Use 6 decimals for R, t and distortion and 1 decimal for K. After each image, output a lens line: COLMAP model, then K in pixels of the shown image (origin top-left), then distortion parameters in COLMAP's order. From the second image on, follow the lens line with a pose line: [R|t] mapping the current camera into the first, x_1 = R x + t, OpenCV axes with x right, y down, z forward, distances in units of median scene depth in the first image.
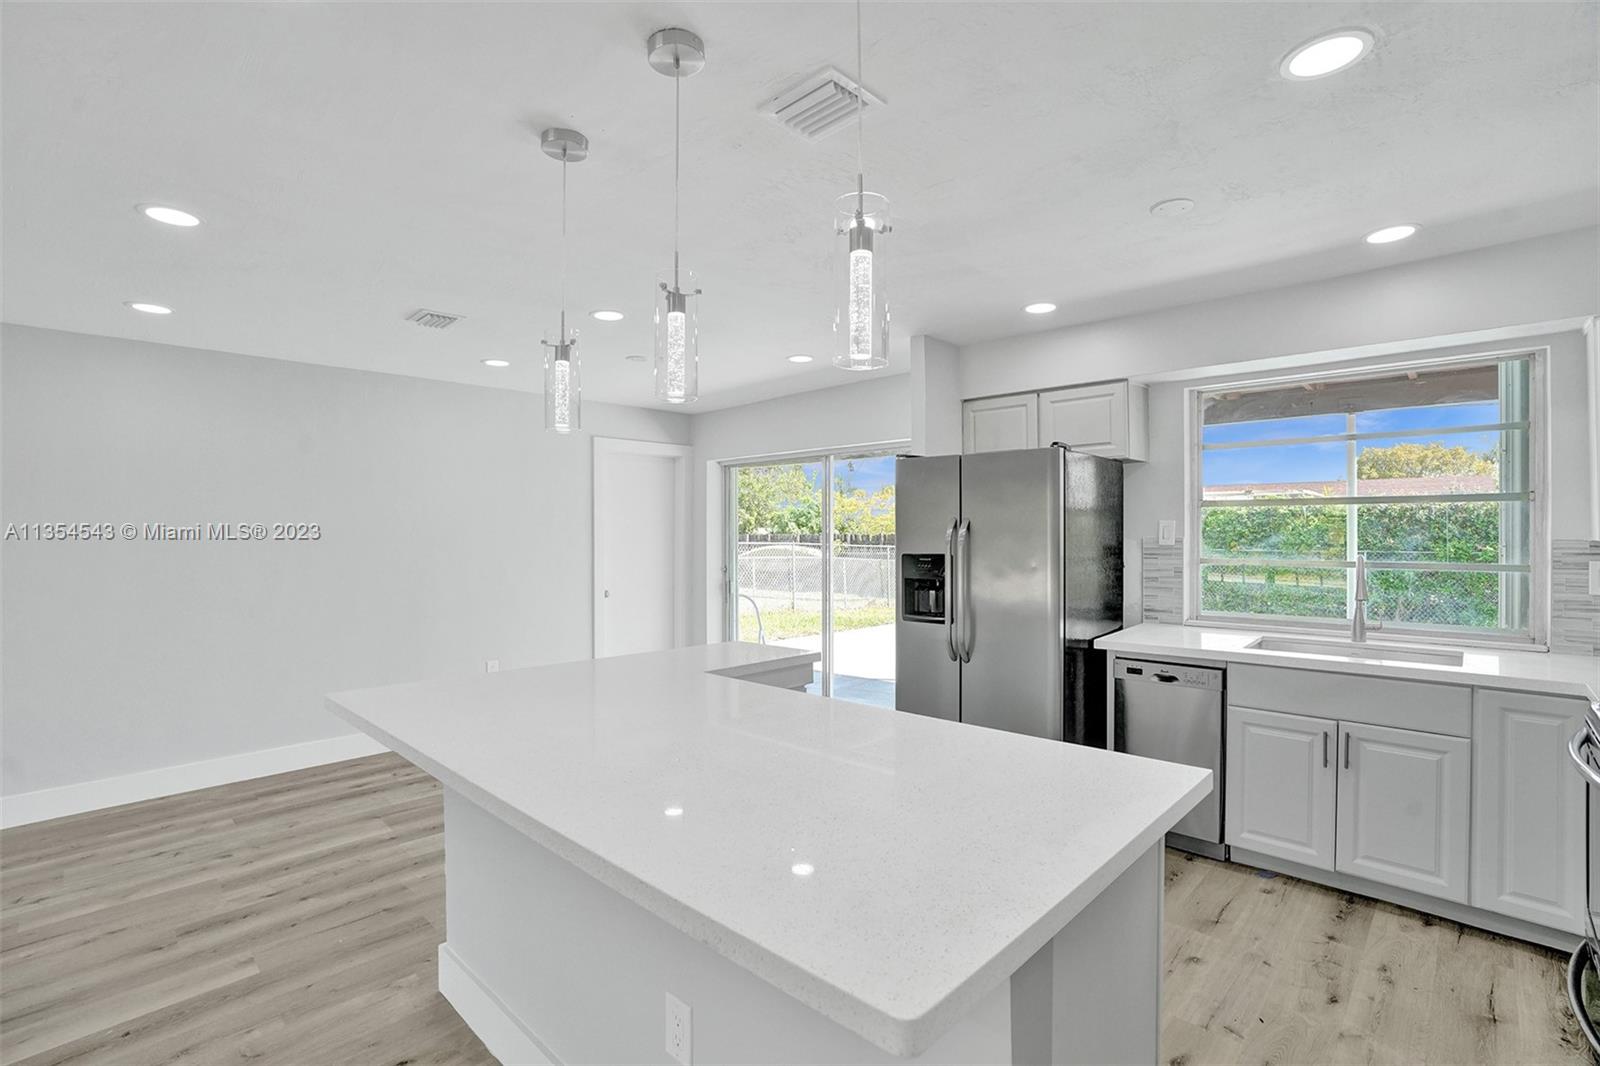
lens RADIAL K [[738.1, 0, 799.0], [0, 738.1, 538.1], [0, 0, 1]] dist [-0.045793, 0.011336]
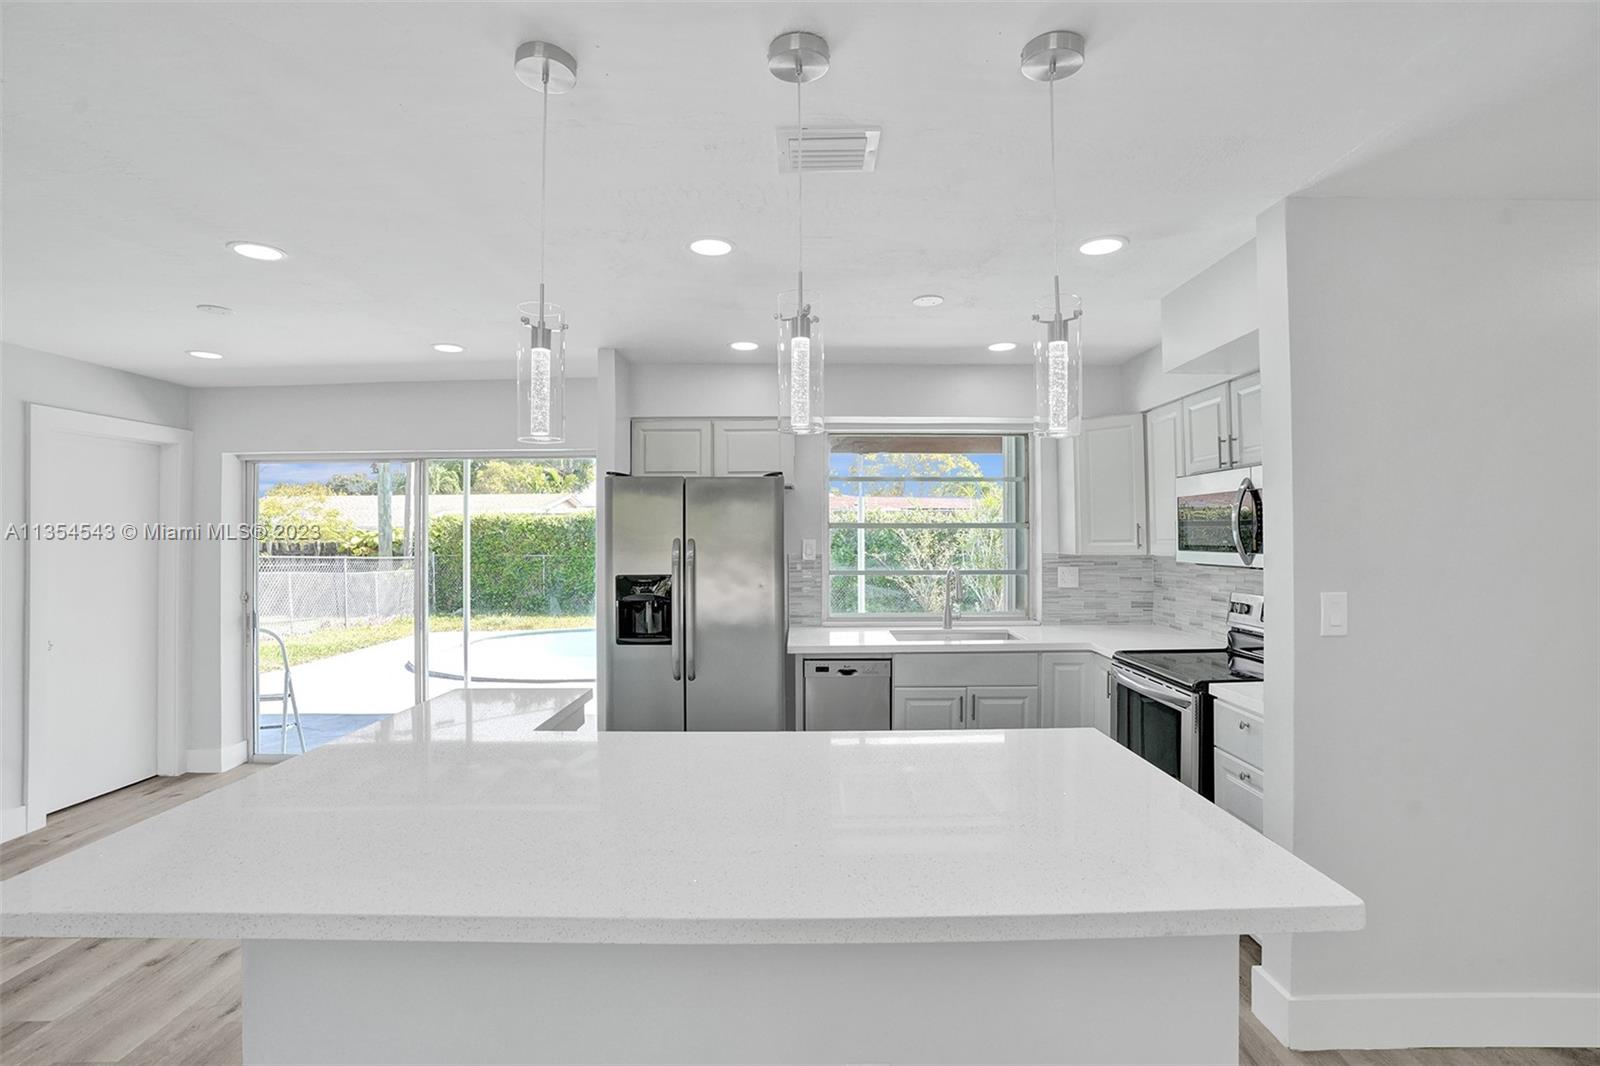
lens RADIAL K [[738.1, 0, 800.7], [0, 738.1, 528.8], [0, 0, 1]] dist [-0.045793, 0.011336]
pose [[0.727295, 0.007724, 0.686281, -0.331459], [0.005725, 0.999834, -0.017321, -0.020742], [-0.686301, 0.016527, 0.727130, 0.132874]]
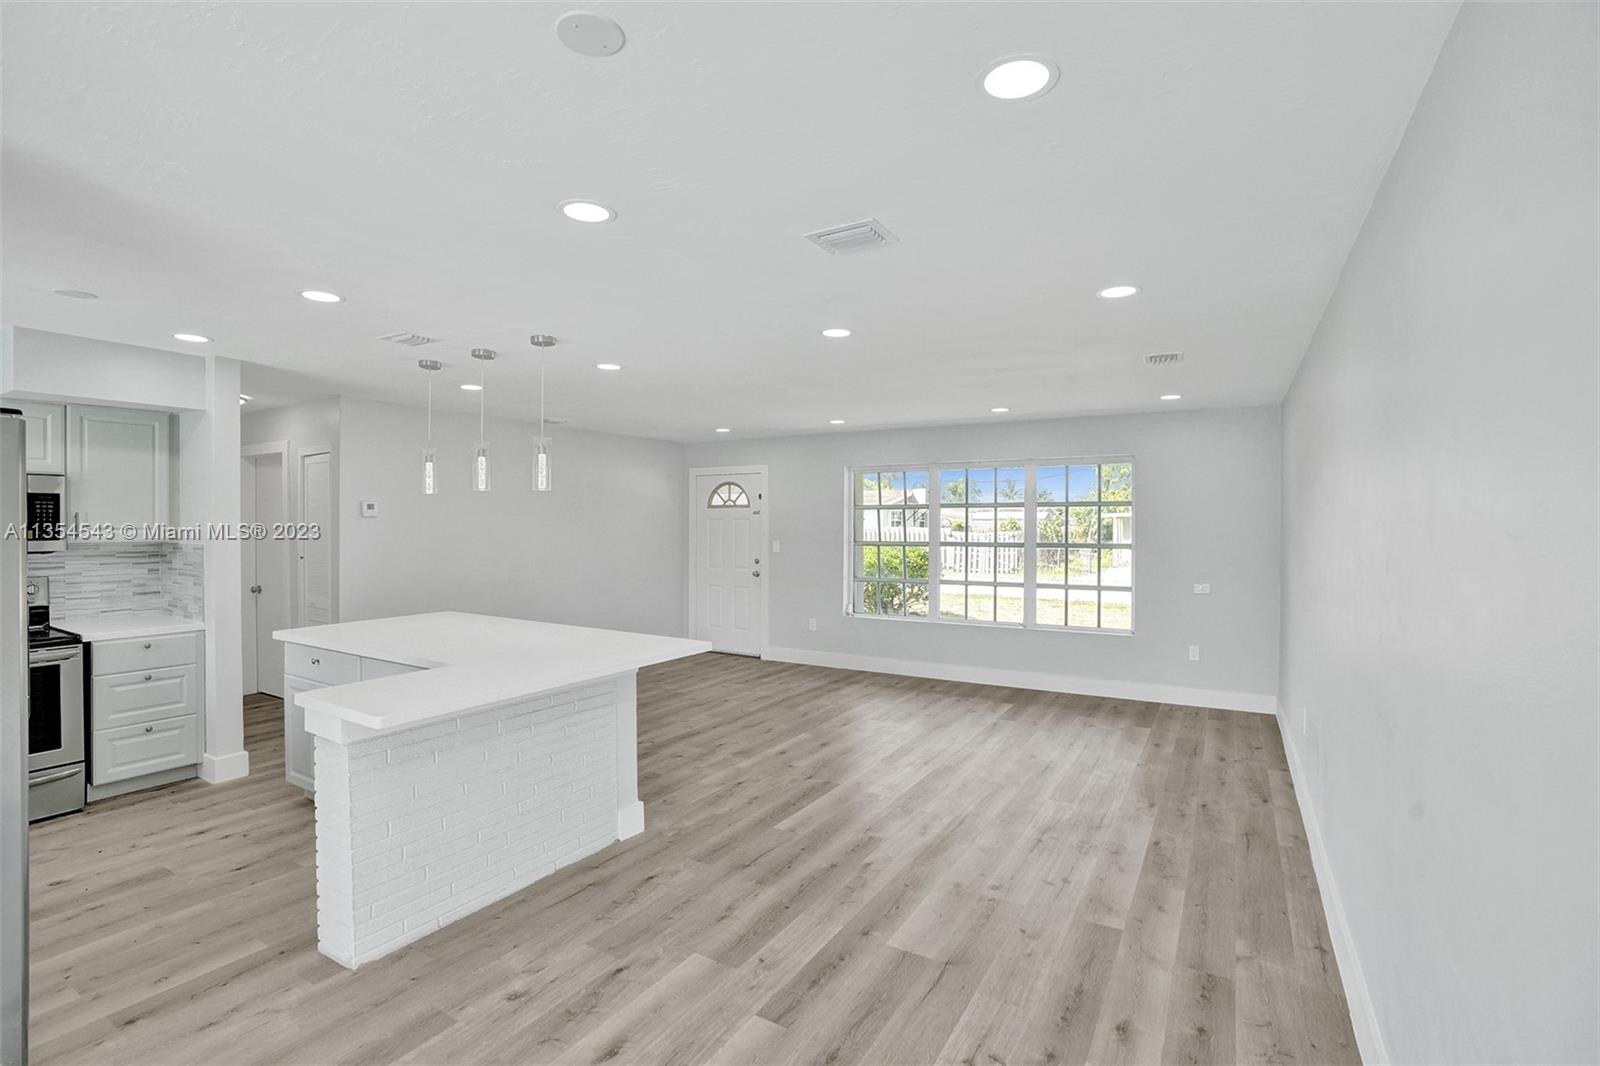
lens RADIAL K [[738.1, 0, 791.4], [0, 738.1, 533.0], [0, 0, 1]] dist [-0.045793, 0.011336]
pose [[-0.976023, 0.004981, -0.217611, -0.277342], [0.000925, 0.999824, 0.018736, -0.034381], [0.217666, 0.018085, -0.975856, 1.560157]]
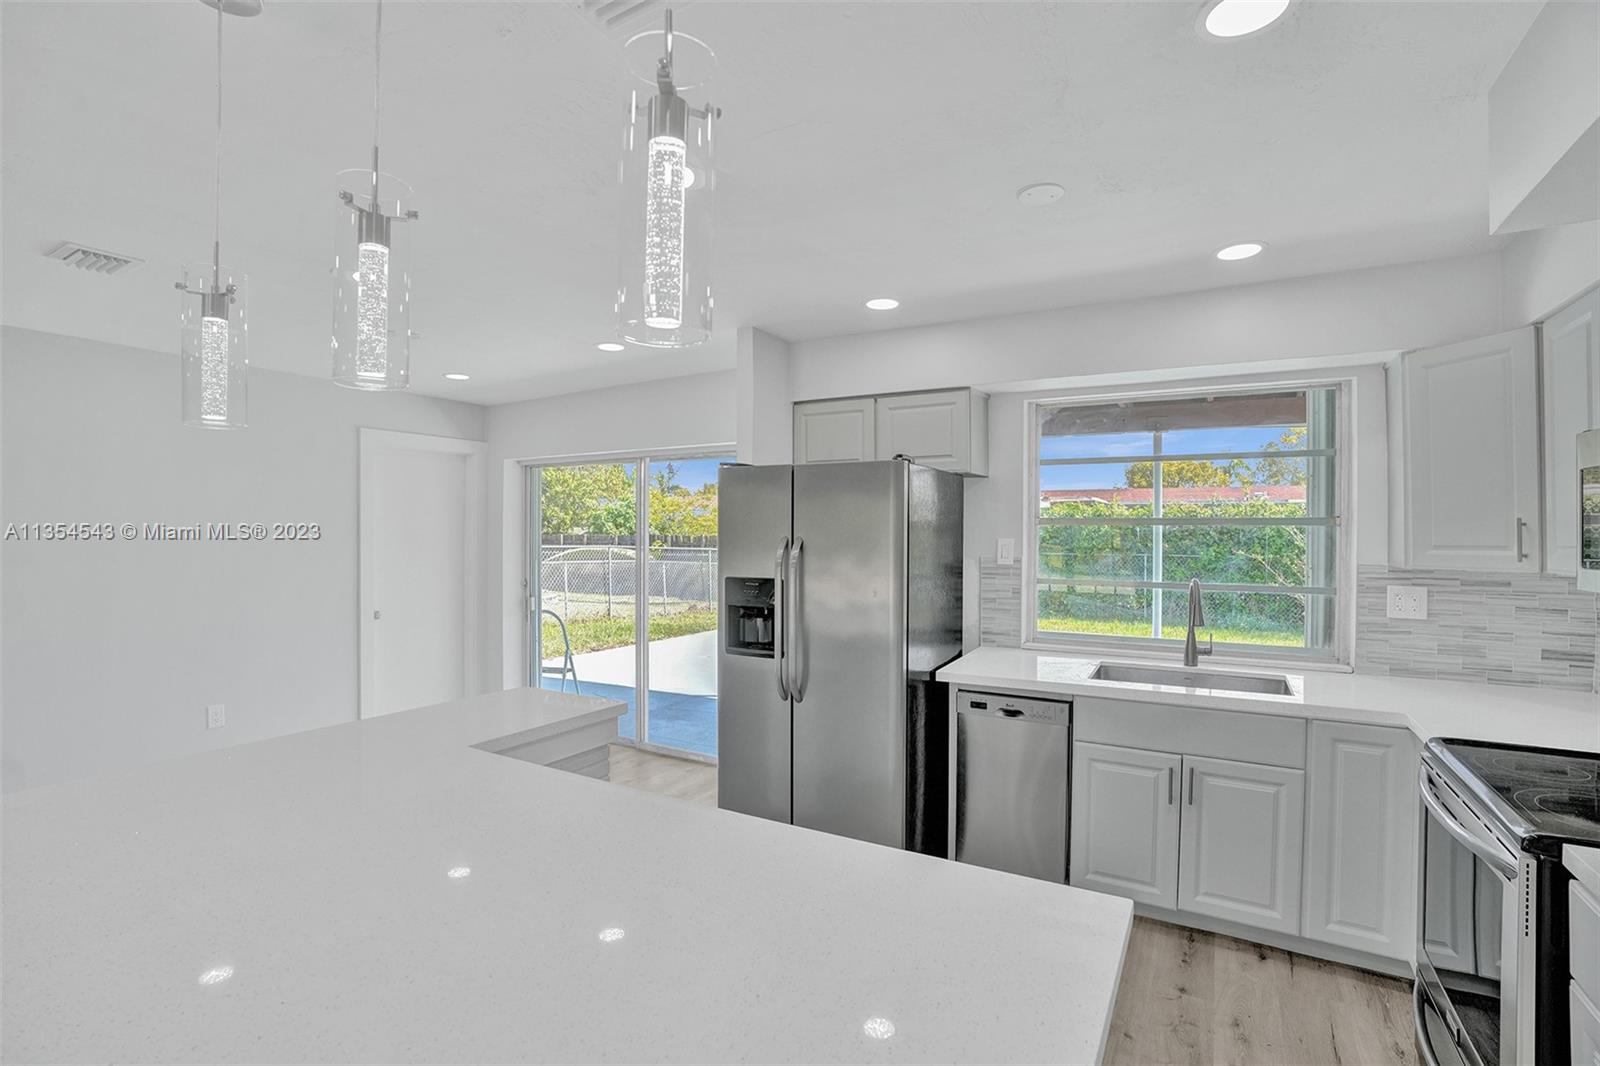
lens RADIAL K [[738.1, 0, 797.5], [0, 738.1, 537.5], [0, 0, 1]] dist [-0.045793, 0.011336]
pose [[0.971665, 0.004786, 0.236315, 0.014420], [-0.005168, 0.999986, 0.000996, -0.025184], [-0.236307, -0.002189, 0.971676, 0.130833]]
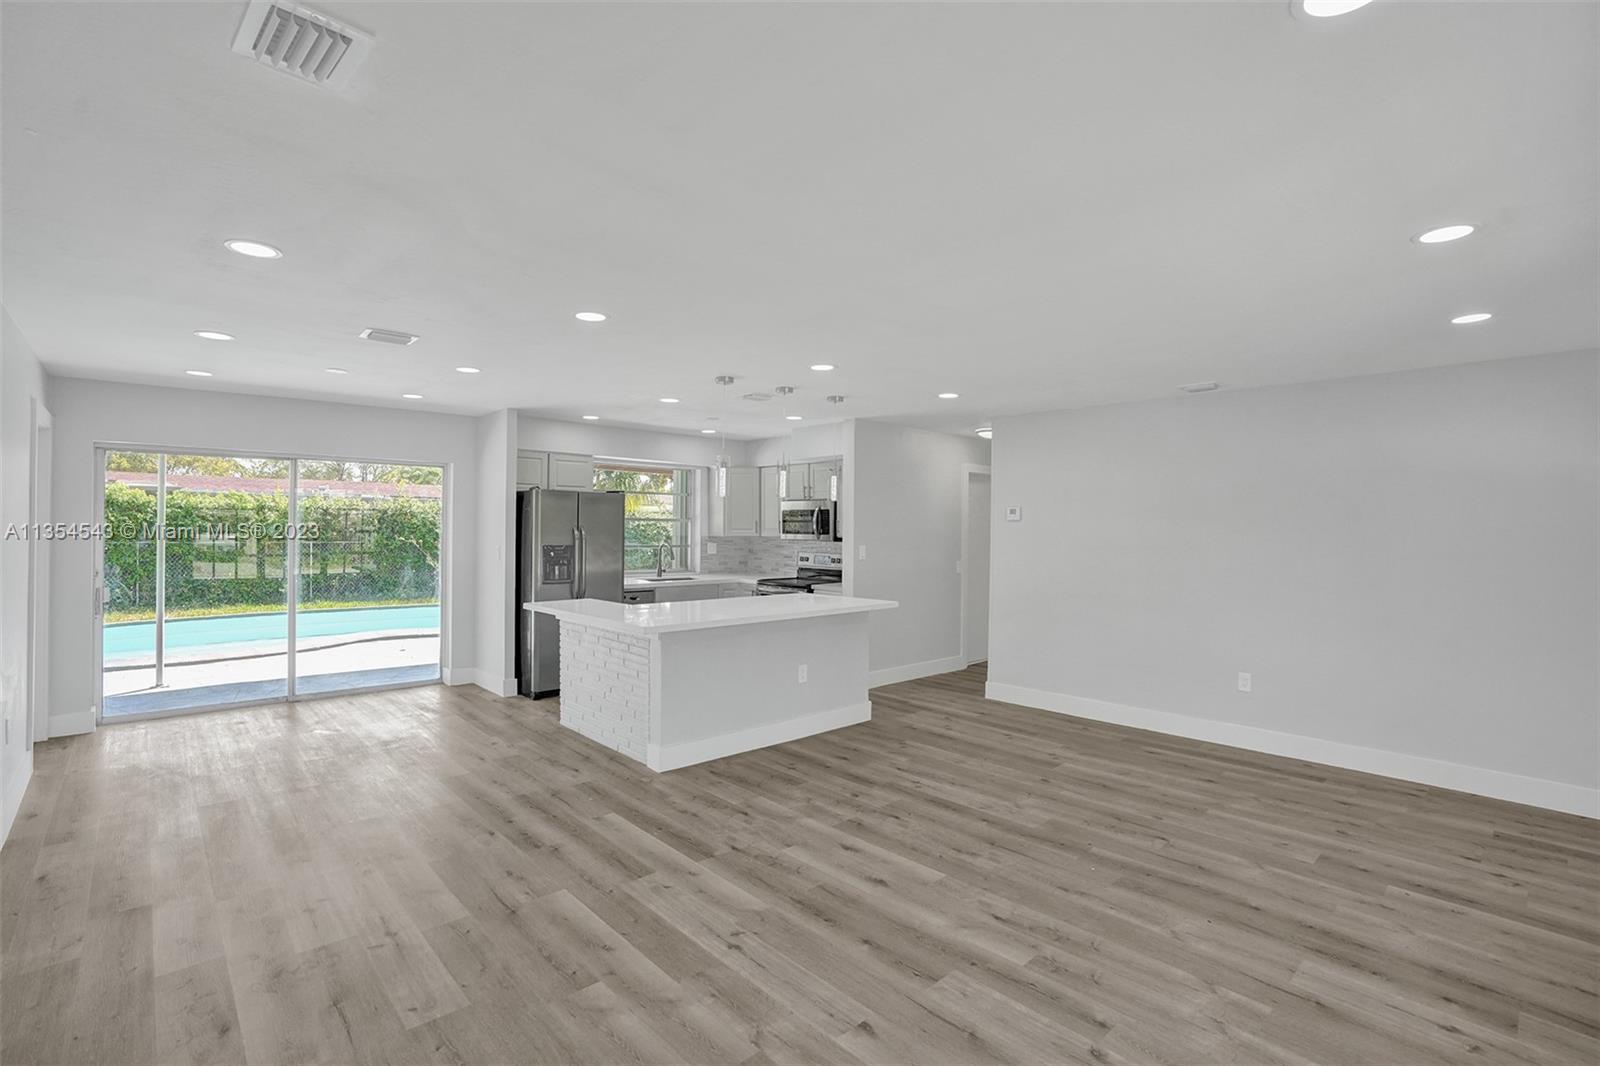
lens RADIAL K [[738.1, 0, 805.3], [0, 738.1, 532.7], [0, 0, 1]] dist [-0.045793, 0.011336]
pose [[0.048955, 0.000269, 0.998801, -1.448347], [-0.005575, 0.999984, 0.000004, -0.010691], [-0.998785, -0.005569, 0.048956, 0.306669]]
